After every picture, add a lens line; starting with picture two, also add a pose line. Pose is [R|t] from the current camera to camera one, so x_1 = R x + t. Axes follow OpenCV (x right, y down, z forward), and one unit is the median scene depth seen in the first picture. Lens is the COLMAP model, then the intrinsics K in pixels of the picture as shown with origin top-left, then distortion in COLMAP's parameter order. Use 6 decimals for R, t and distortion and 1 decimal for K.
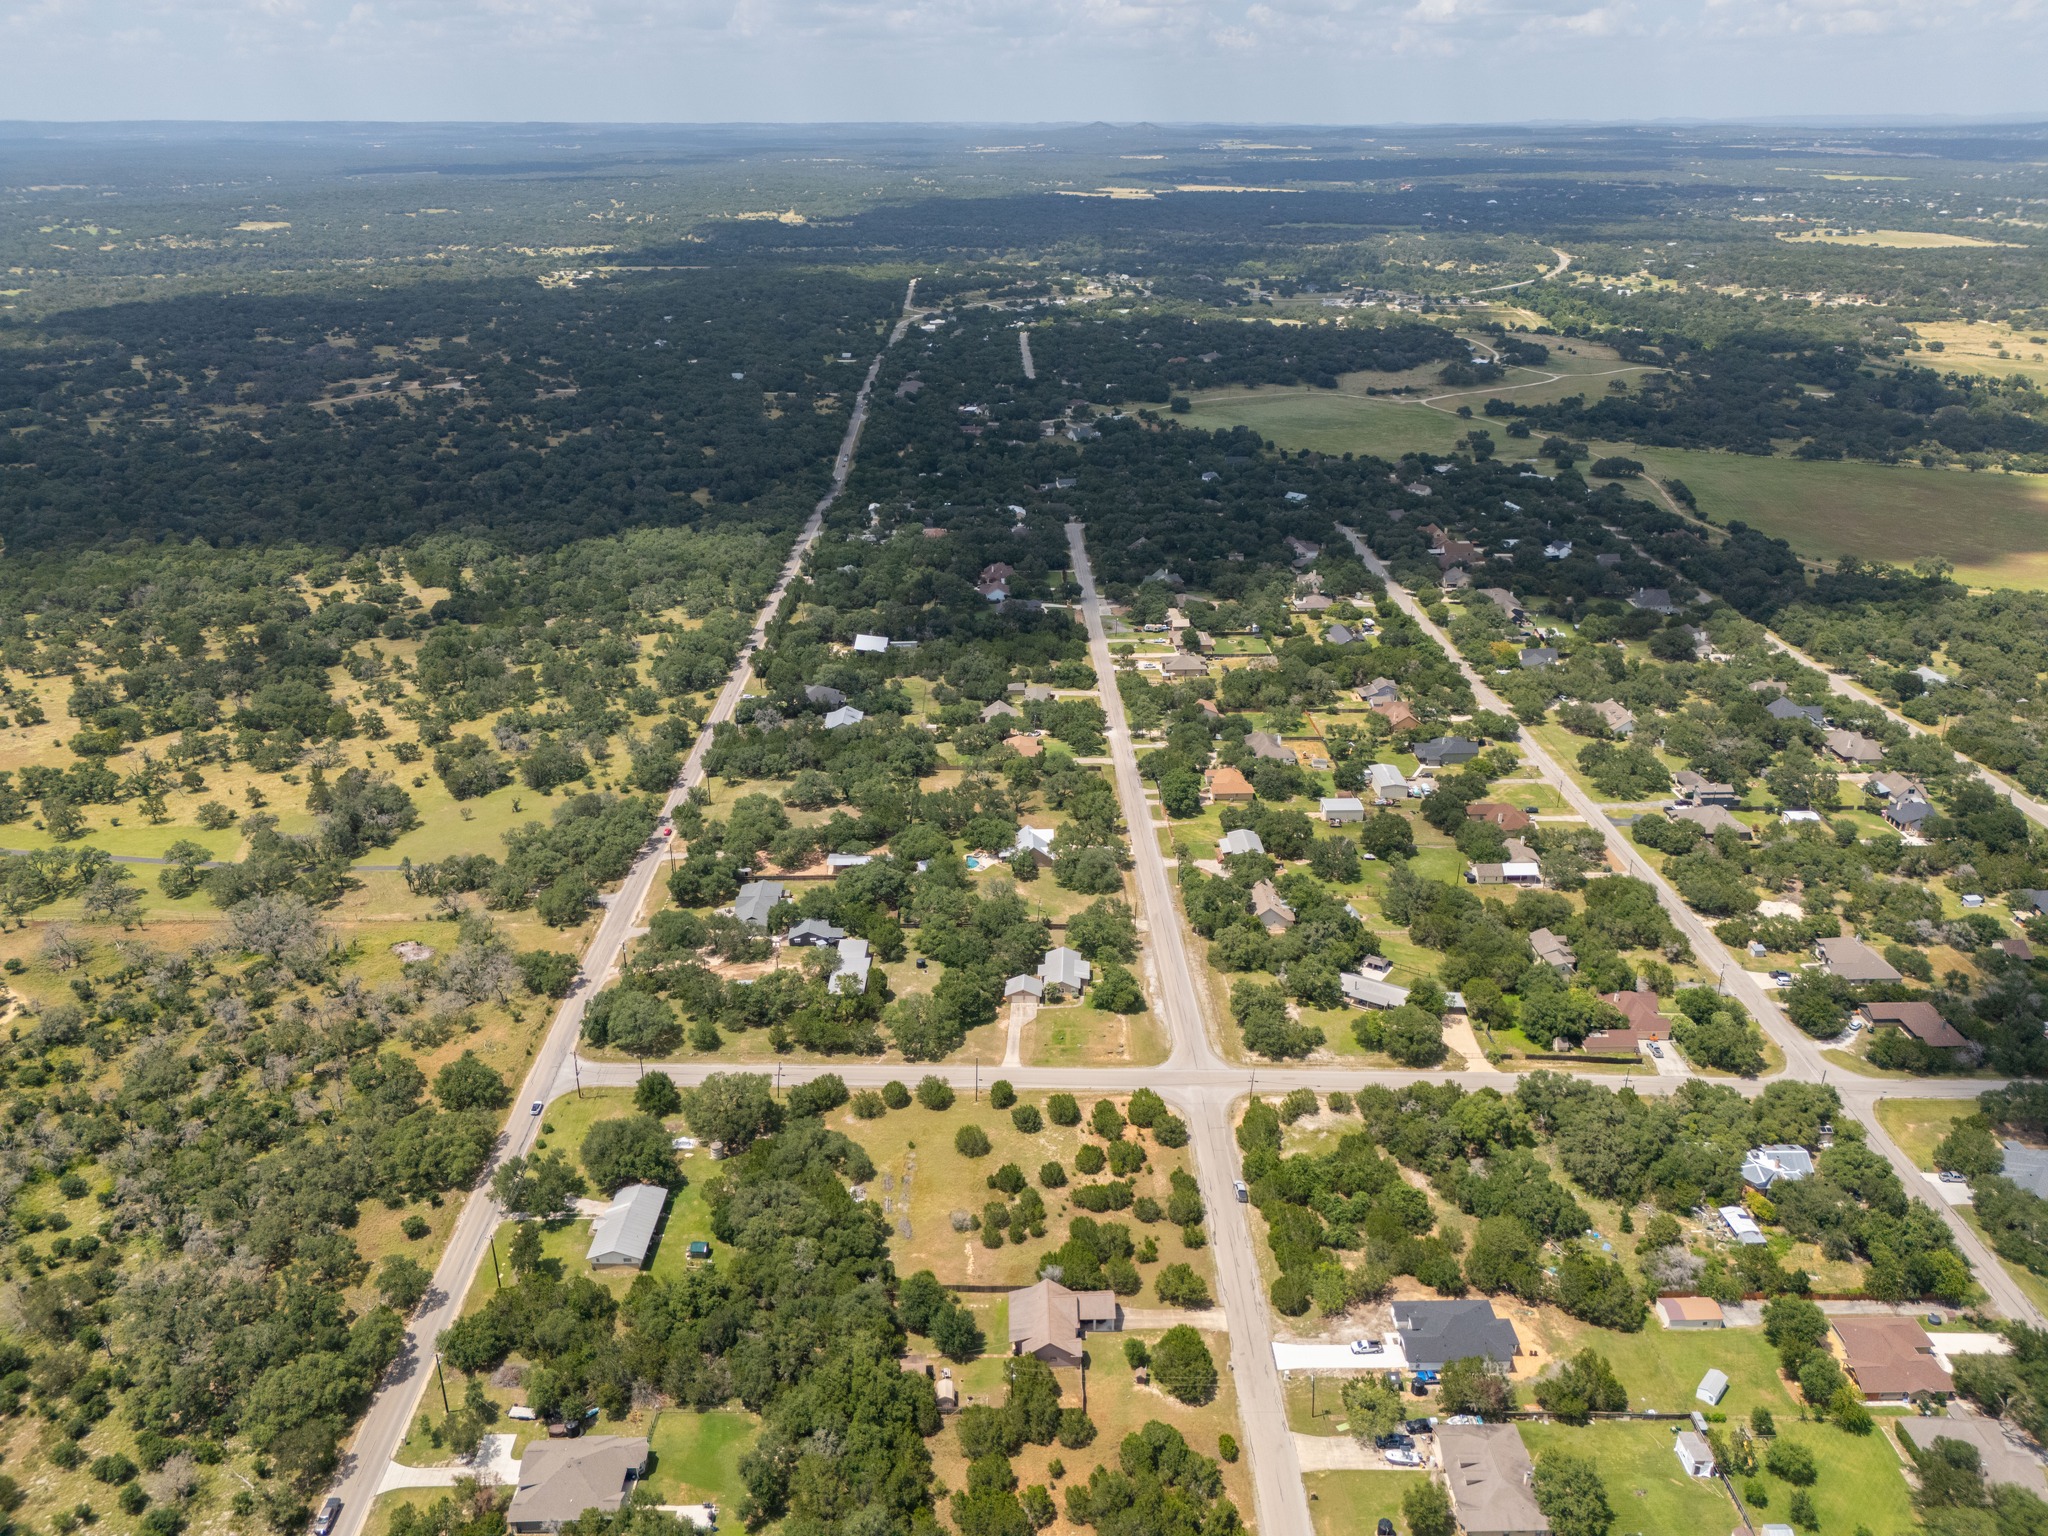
lens RADIAL K [[1504.4, 0, 1024.0], [0, 1504.4, 768.0], [0, 0, 1]] dist [0.076712, -0.080307]
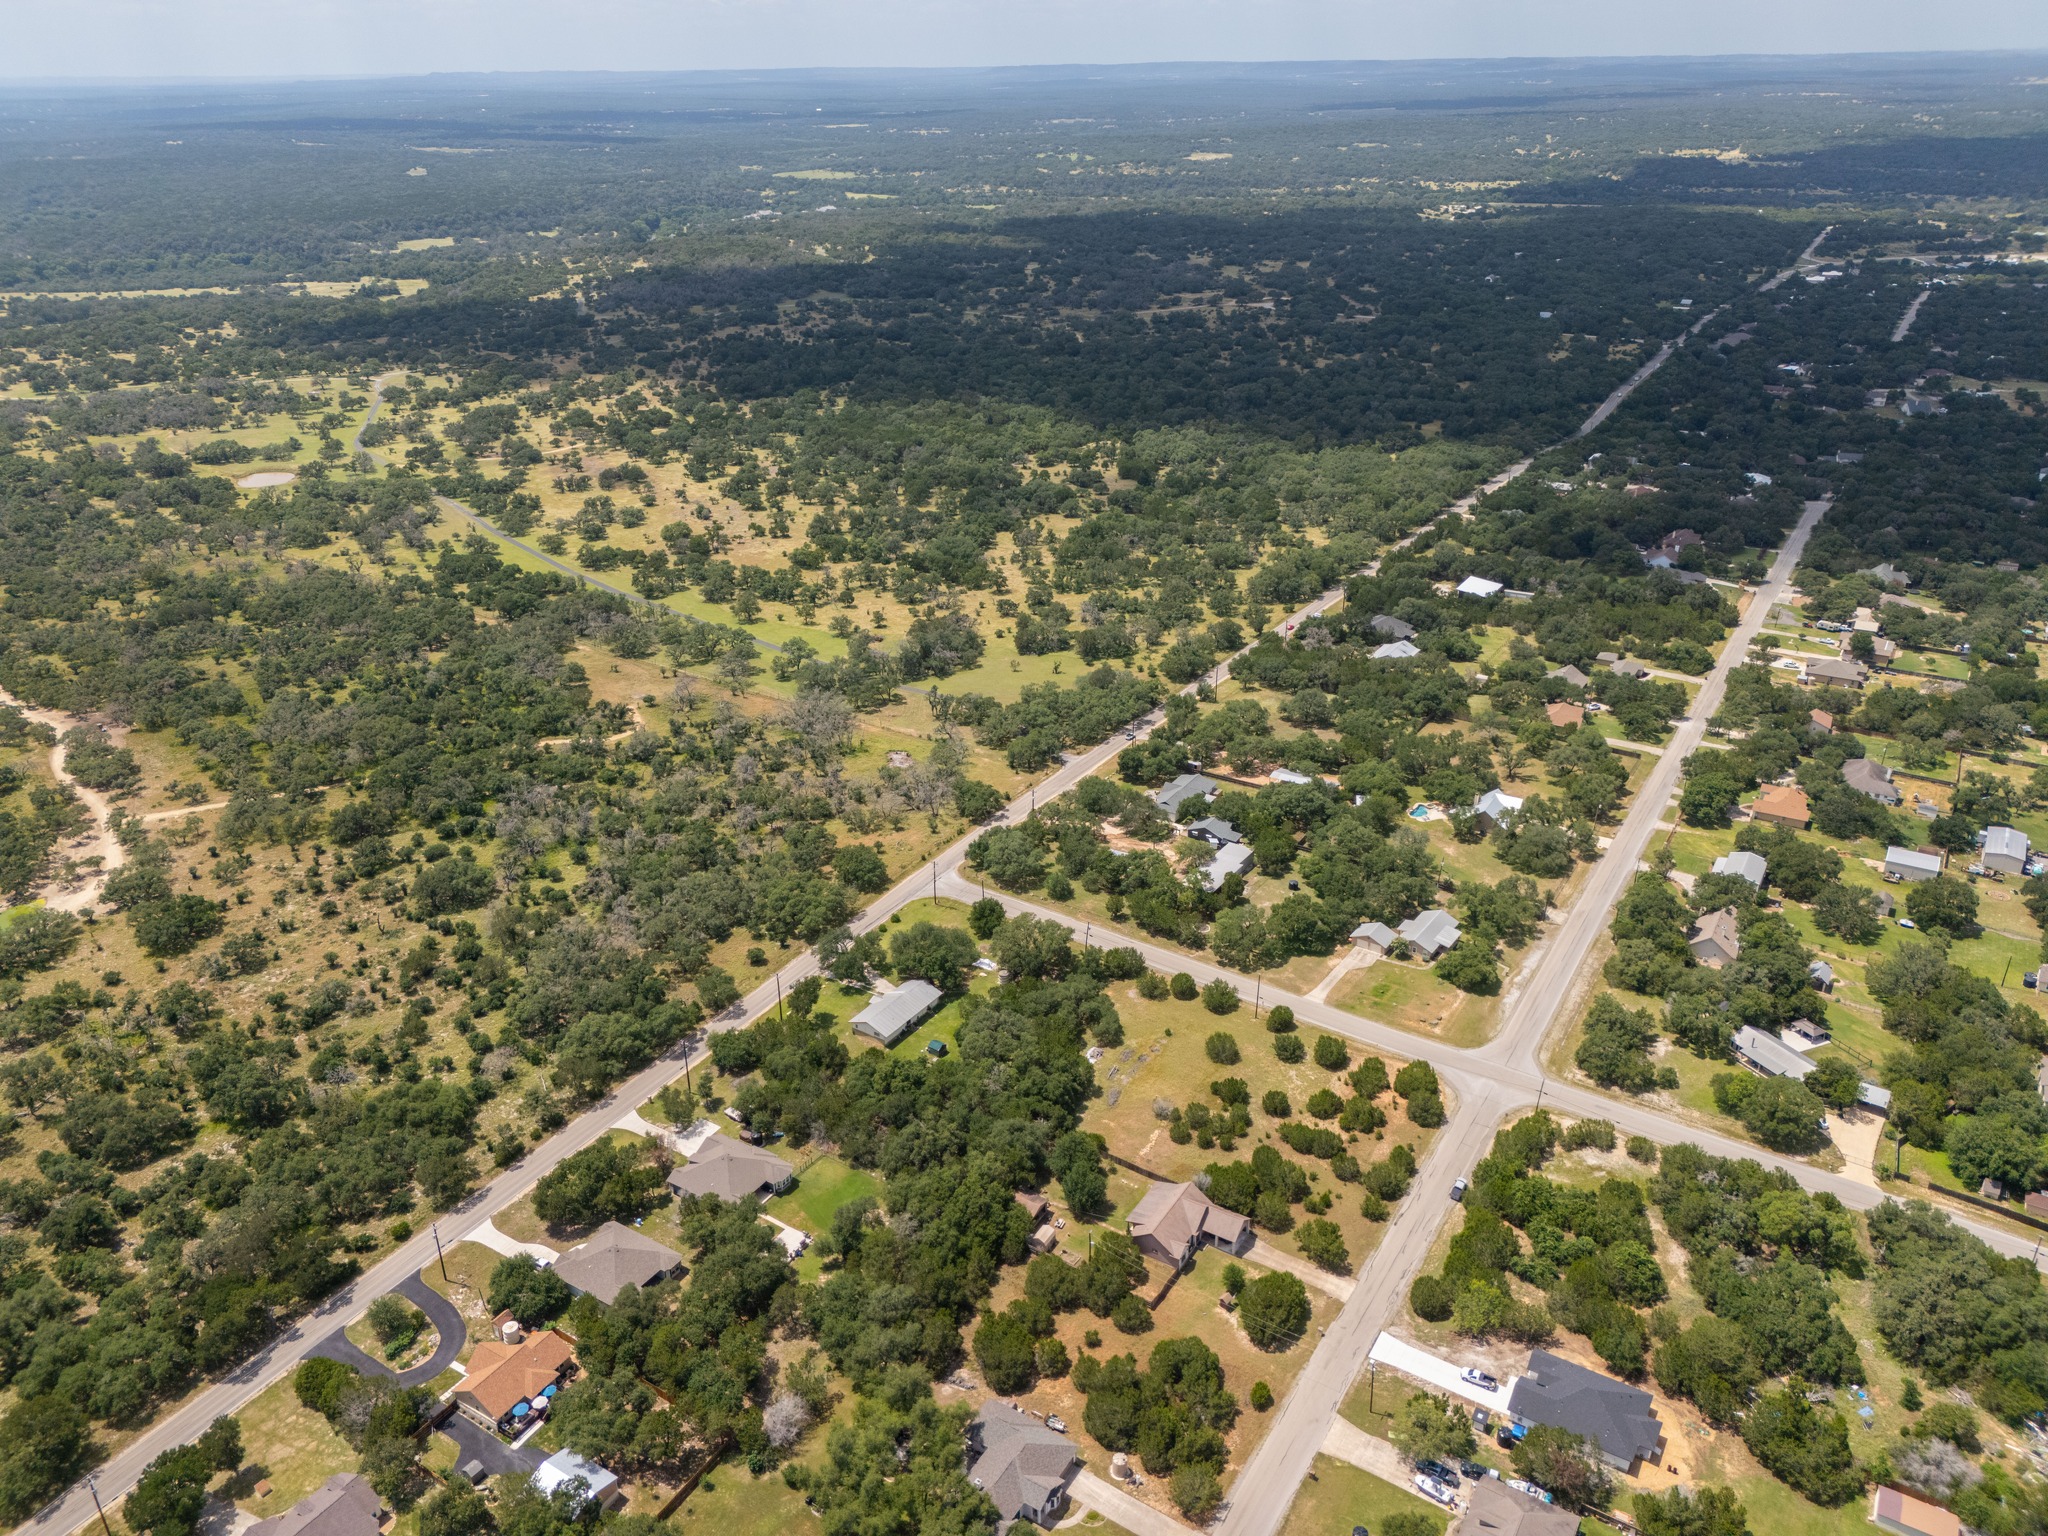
lens RADIAL K [[1483.0, 0, 1035.8], [0, 1483.0, 815.3], [0, 0, 1]] dist [0.089664, -0.100026]
pose [[0.839061, 0.240917, -0.487786, 0.238162], [-0.209519, 0.970543, 0.118947, 0.004427], [0.502074, 0.002396, 0.864821, 0.065728]]
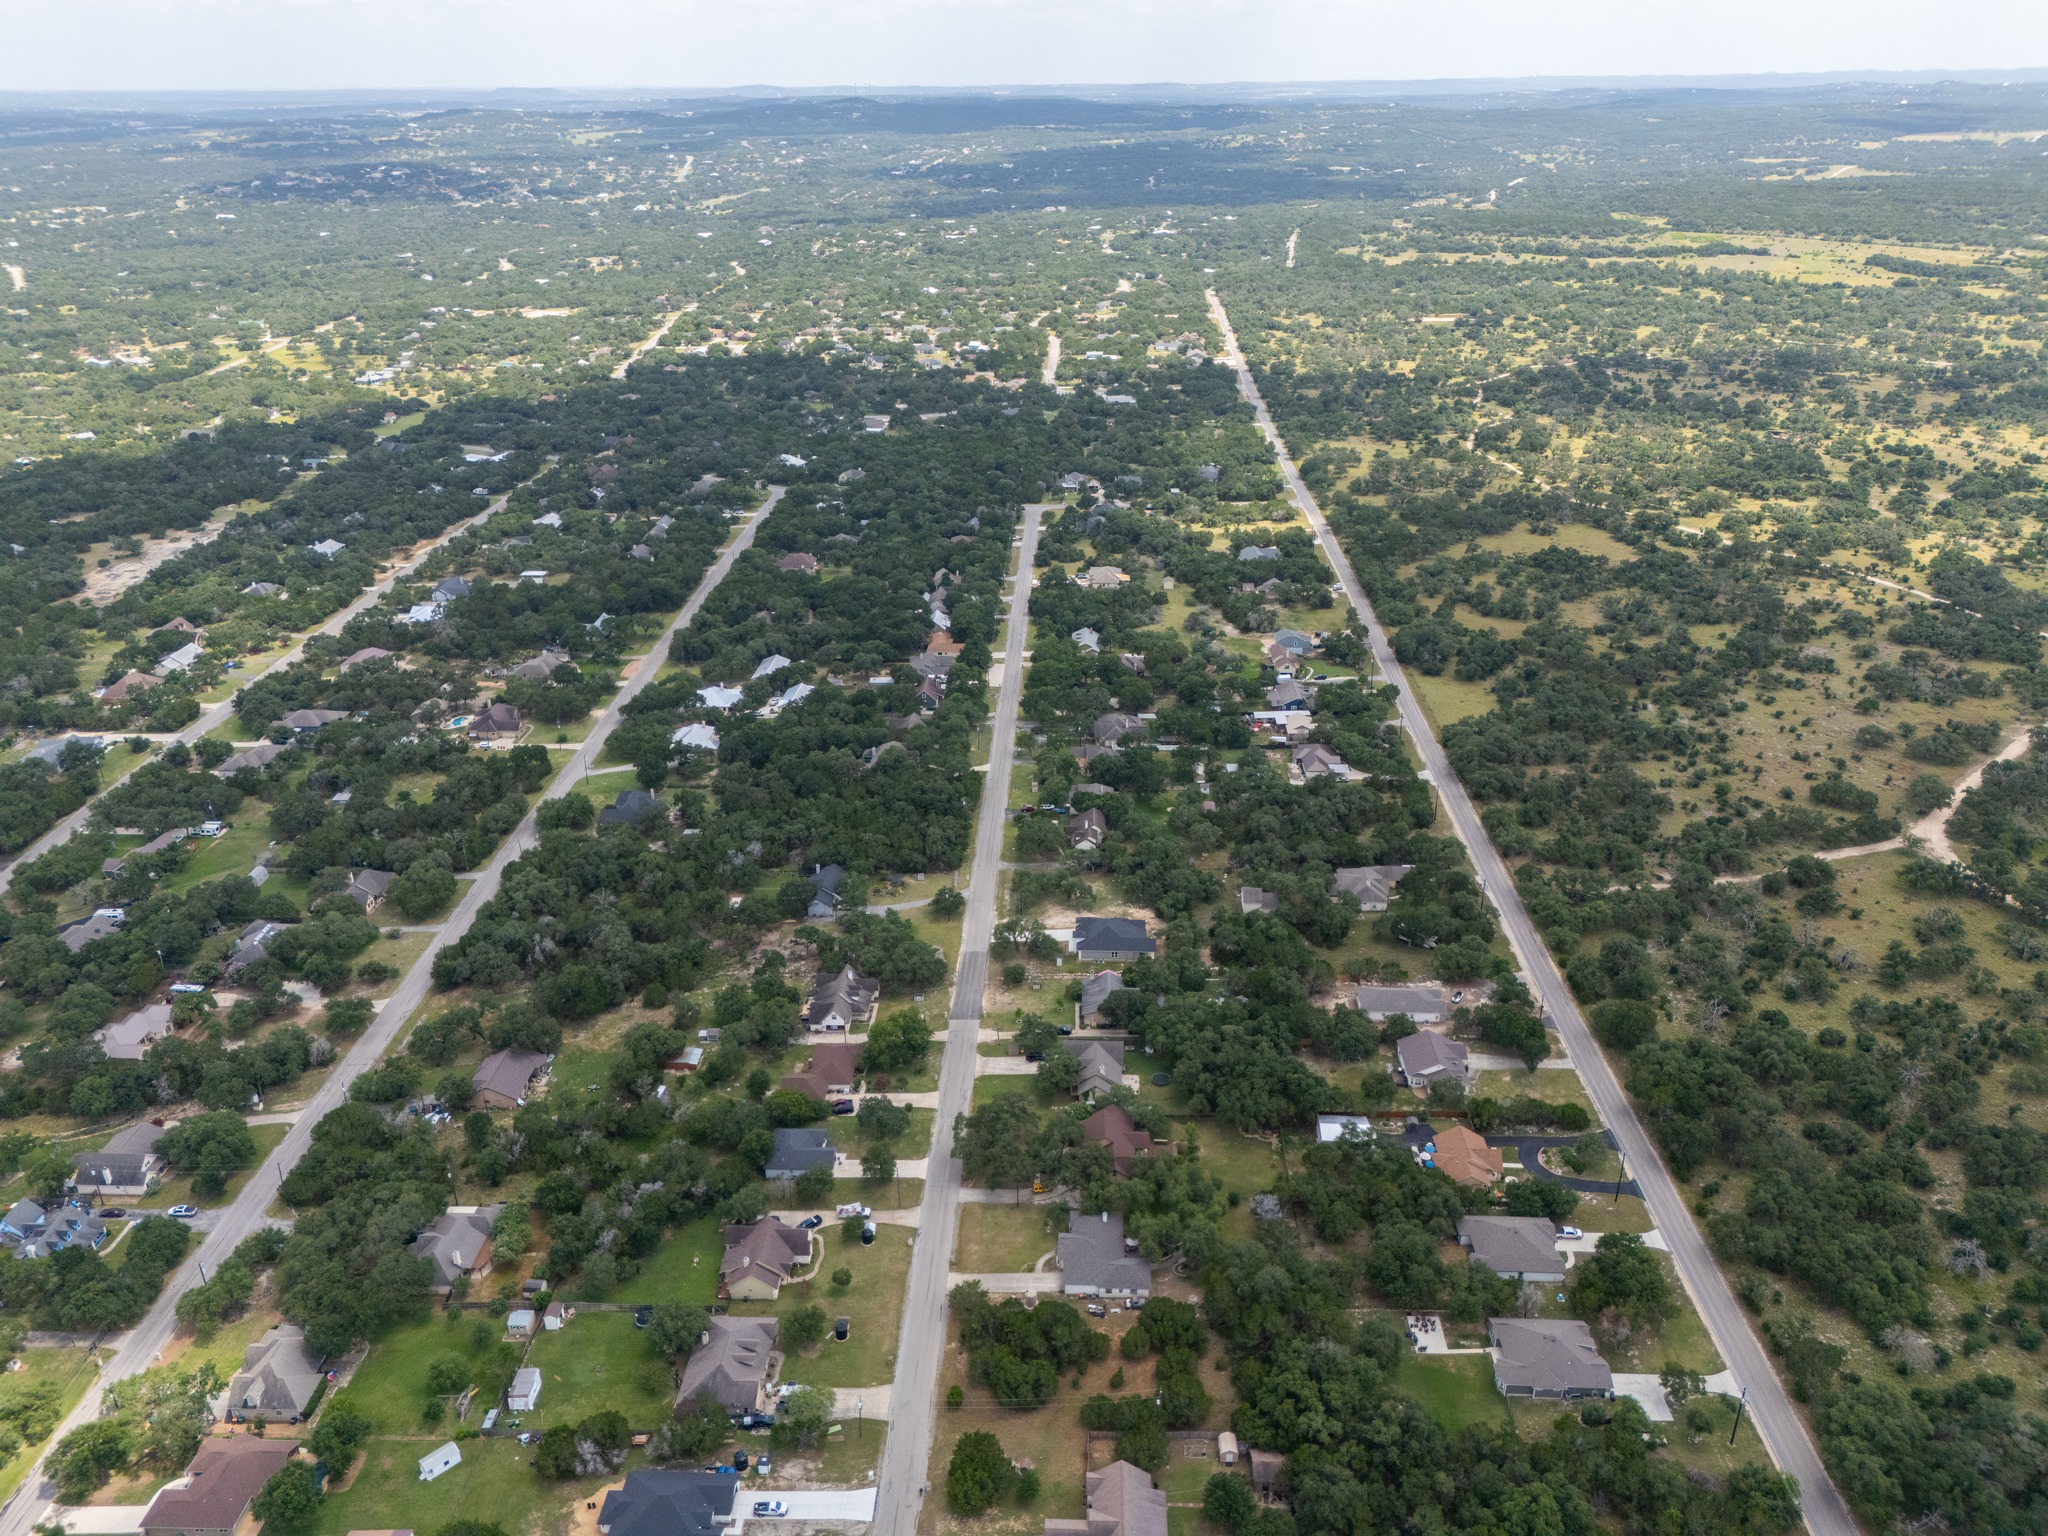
lens RADIAL K [[1504.4, 0, 1024.0], [0, 1504.4, 768.0], [0, 0, 1]] dist [0.076712, -0.080307]
pose [[-0.997444, -0.017854, 0.069191, 0.012700], [0.039765, 0.665817, 0.745055, -0.389082], [-0.059371, 0.745901, -0.663405, 0.842791]]
